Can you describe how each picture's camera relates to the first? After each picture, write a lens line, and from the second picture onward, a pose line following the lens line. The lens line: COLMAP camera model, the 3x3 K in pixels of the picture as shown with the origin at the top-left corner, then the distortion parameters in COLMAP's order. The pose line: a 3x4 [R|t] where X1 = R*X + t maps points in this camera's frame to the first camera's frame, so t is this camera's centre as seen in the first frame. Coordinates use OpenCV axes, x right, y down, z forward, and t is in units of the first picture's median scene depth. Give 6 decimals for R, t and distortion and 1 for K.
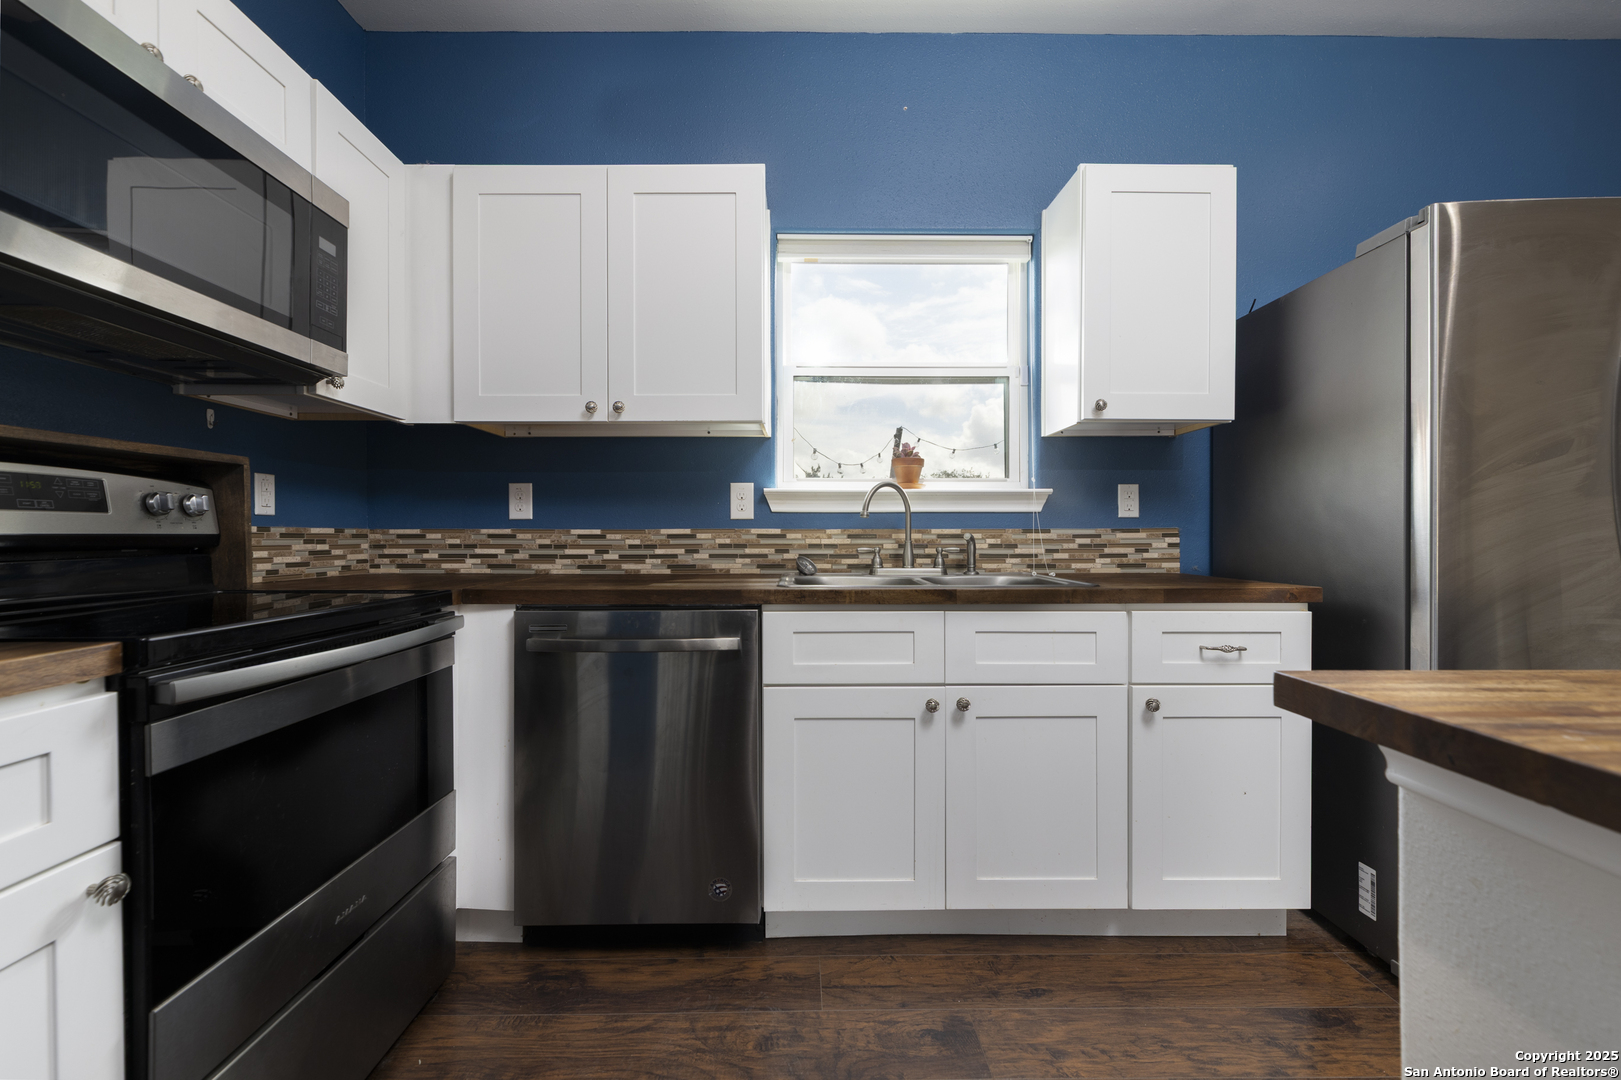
lens RADIAL K [[671.4, 0, 798.3], [0, 671.4, 537.0], [0, 0, 1]] dist [0.000446, -0.000041]
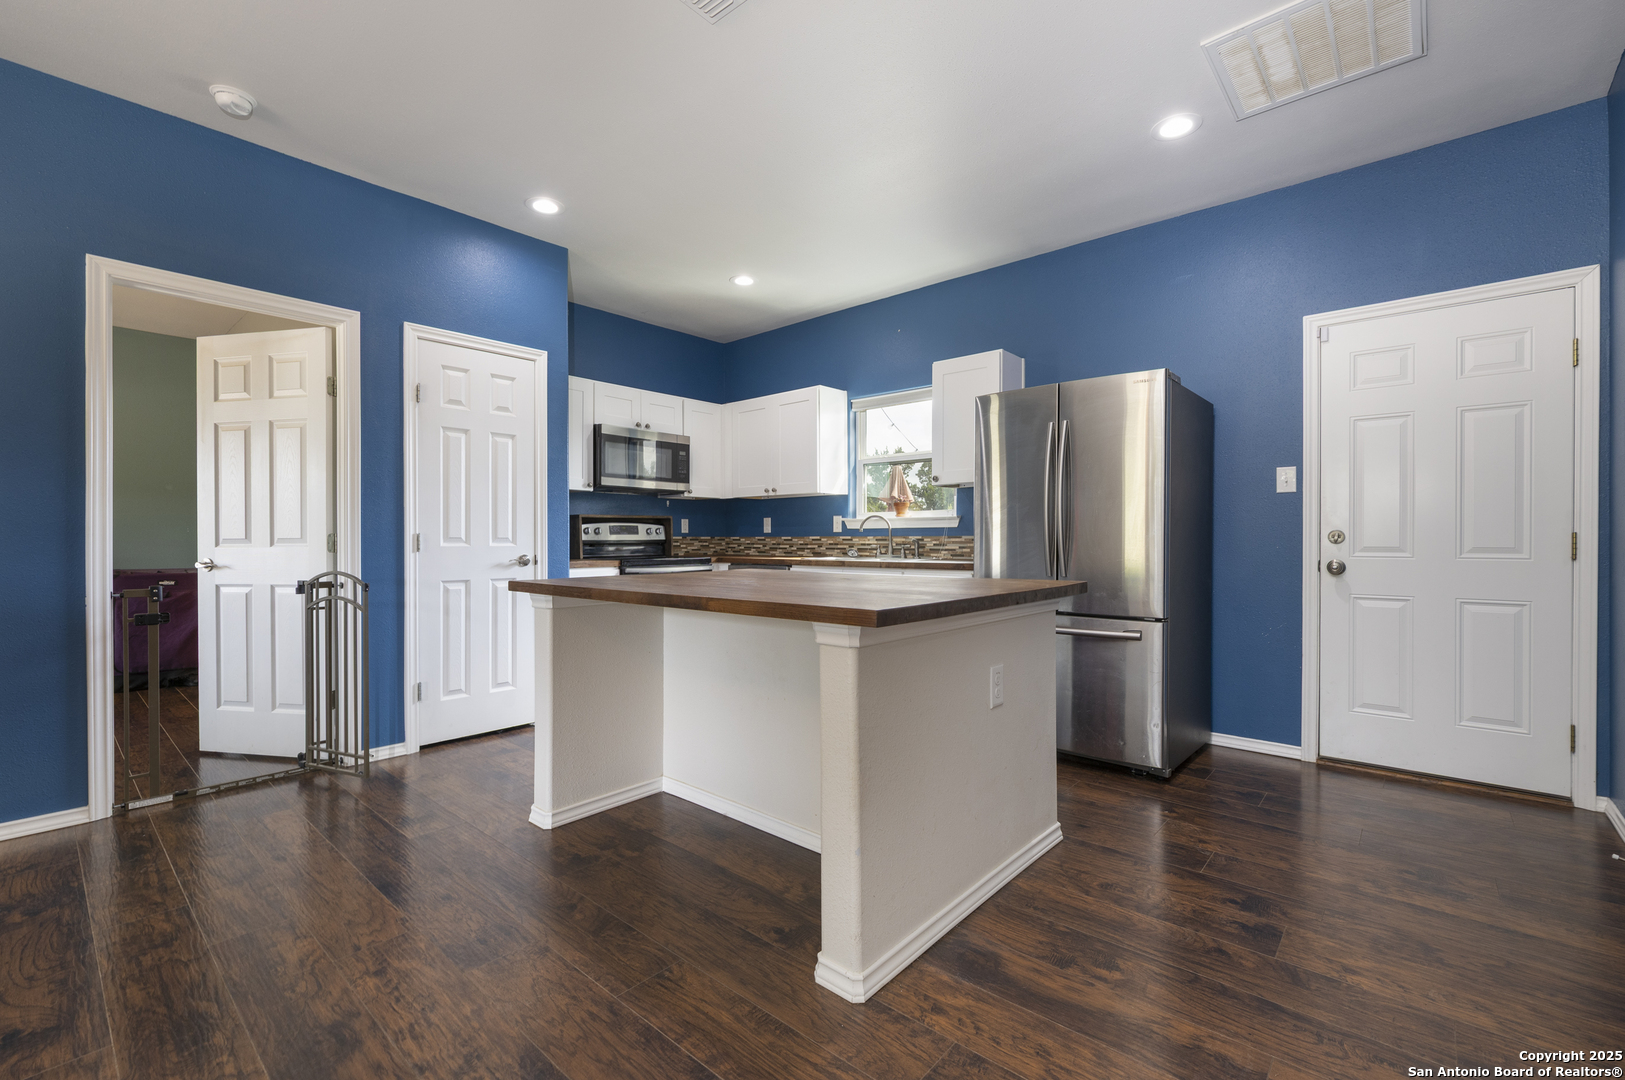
lens RADIAL K [[693.0, 0, 810.7], [0, 693.0, 541.1], [0, 0, 1]] dist [0.000997, -0.000015]
pose [[0.746387, 0.000967, -0.665512, 1.374442], [0.000892, 0.999997, 0.002453, -0.002798], [0.665512, -0.002425, 0.746383, -0.765092]]
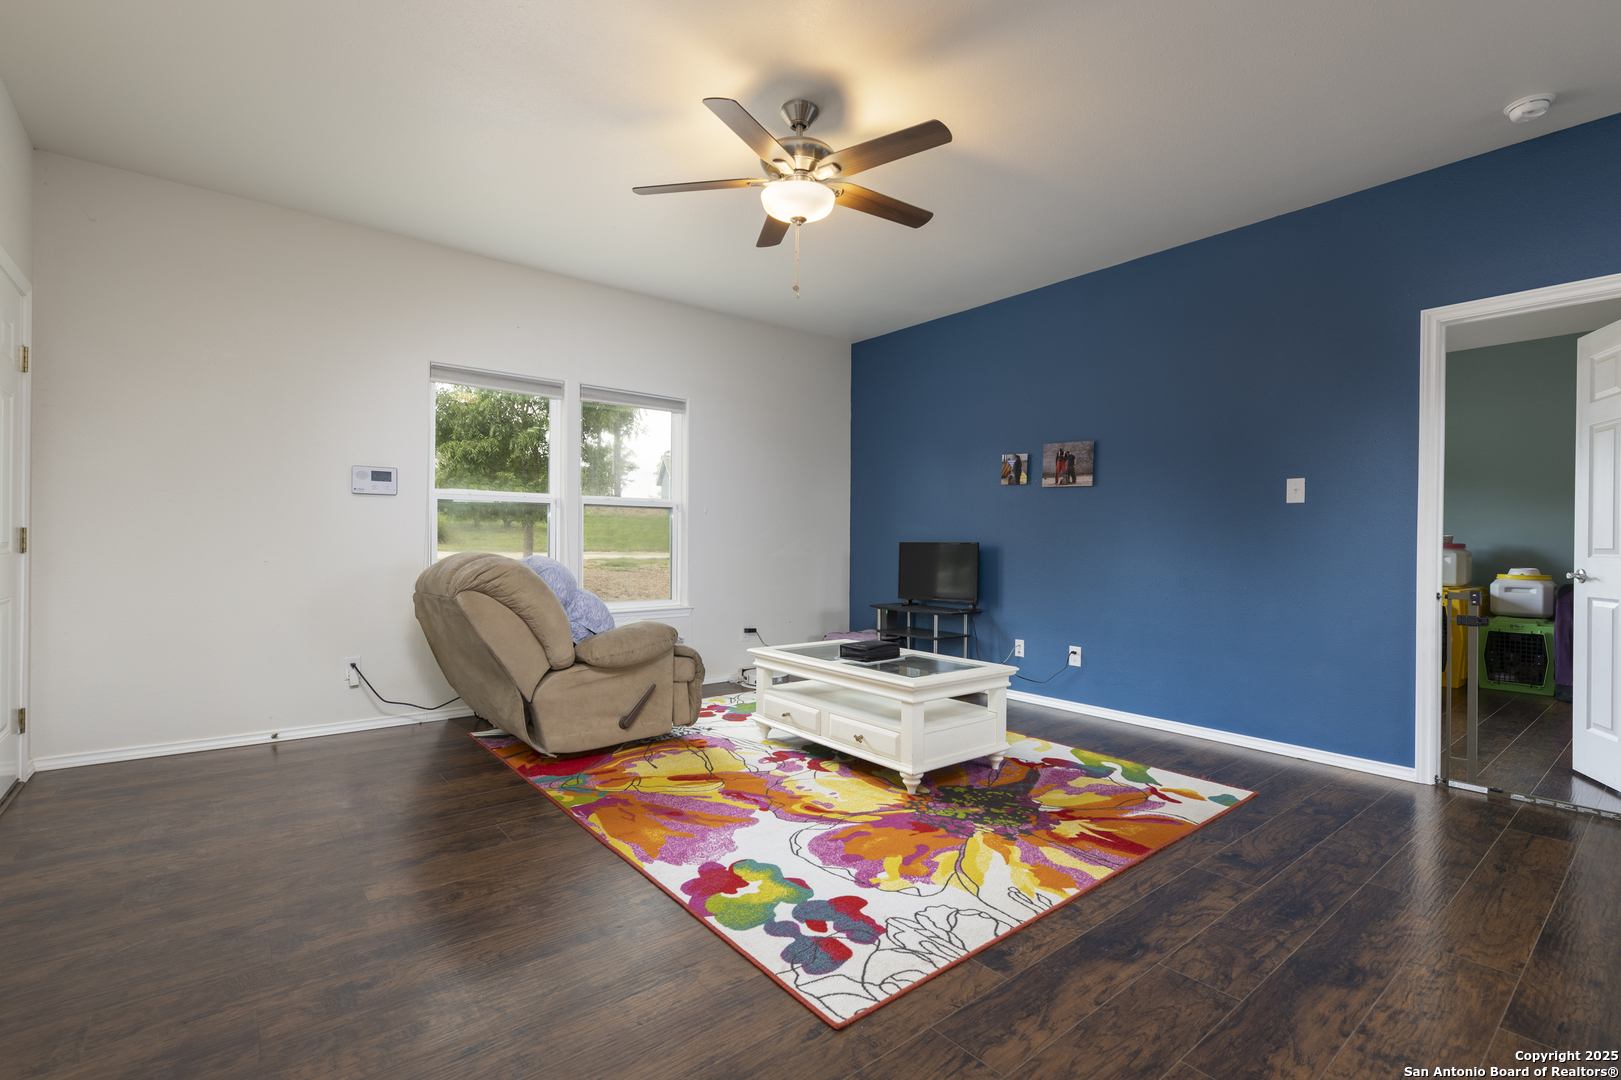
lens RADIAL K [[730.1, 0, 812.0], [0, 730.1, 539.4], [0, 0, 1]] dist [0.000239, -0.000361]
pose [[-0.779178, -0.009855, -0.626726, 1.570137], [-0.010377, 0.999942, -0.002821, -0.002957], [0.626717, 0.004305, -0.779235, -0.330448]]
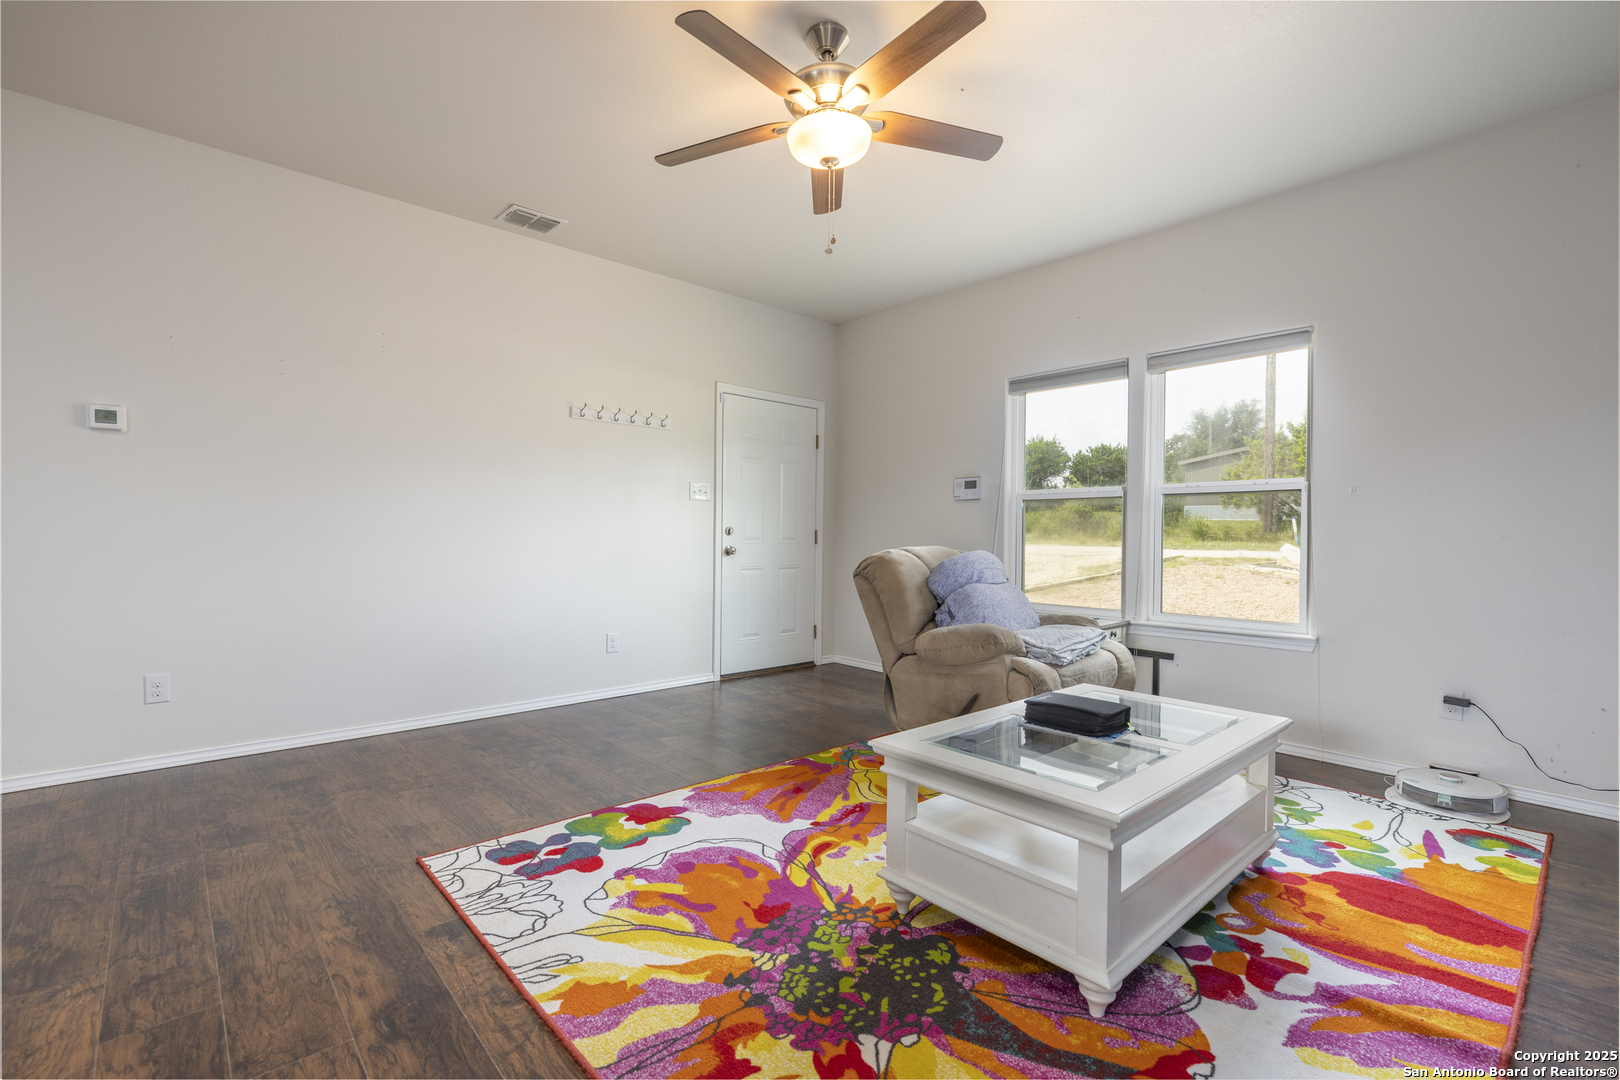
lens RADIAL K [[714.9, 0, 806.2], [0, 714.9, 543.6], [0, 0, 1]] dist [0.001114, -0.000389]
pose [[-0.665584, -0.016274, 0.746145, 0.007650], [-0.008666, 0.999863, 0.014077, -0.001681], [-0.746272, 0.002903, -0.665634, -0.594378]]
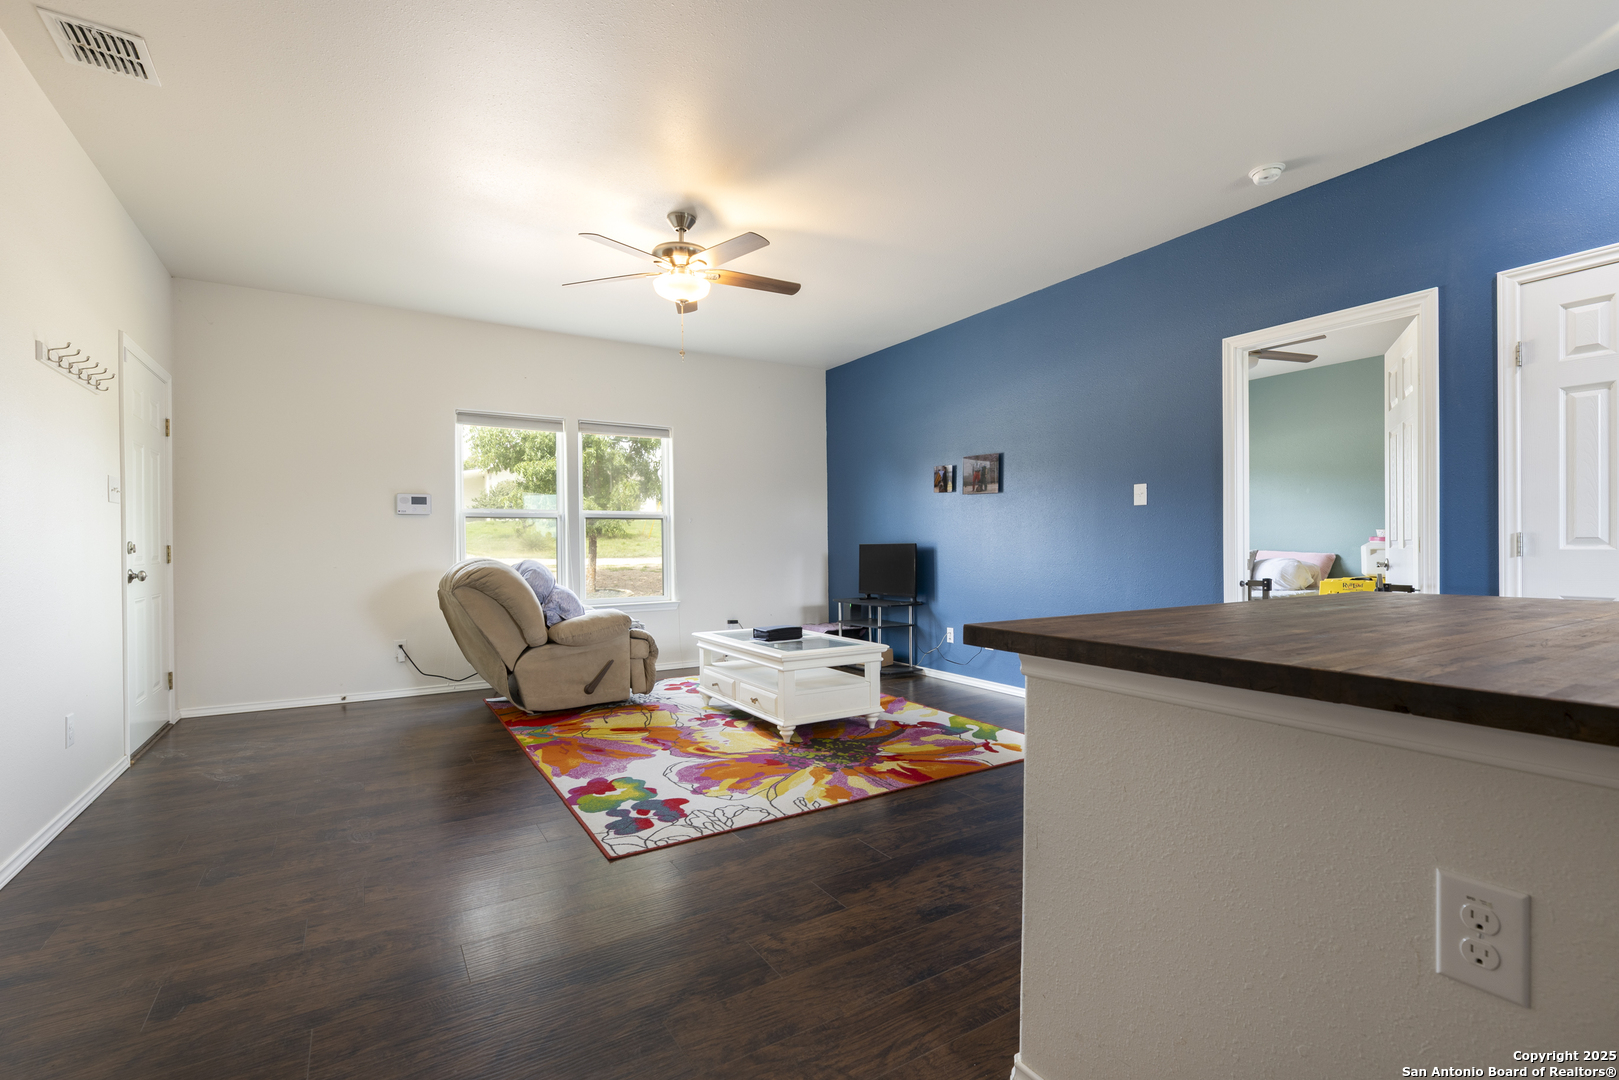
lens RADIAL K [[722.9, 0, 811.8], [0, 722.9, 544.3], [0, 0, 1]] dist [-0.000153, -0.000184]
pose [[-0.851356, 0.005787, -0.524557, 1.416787], [0.006965, 0.999976, -0.000272, -0.004489], [0.524543, -0.003885, -0.851375, 0.218021]]
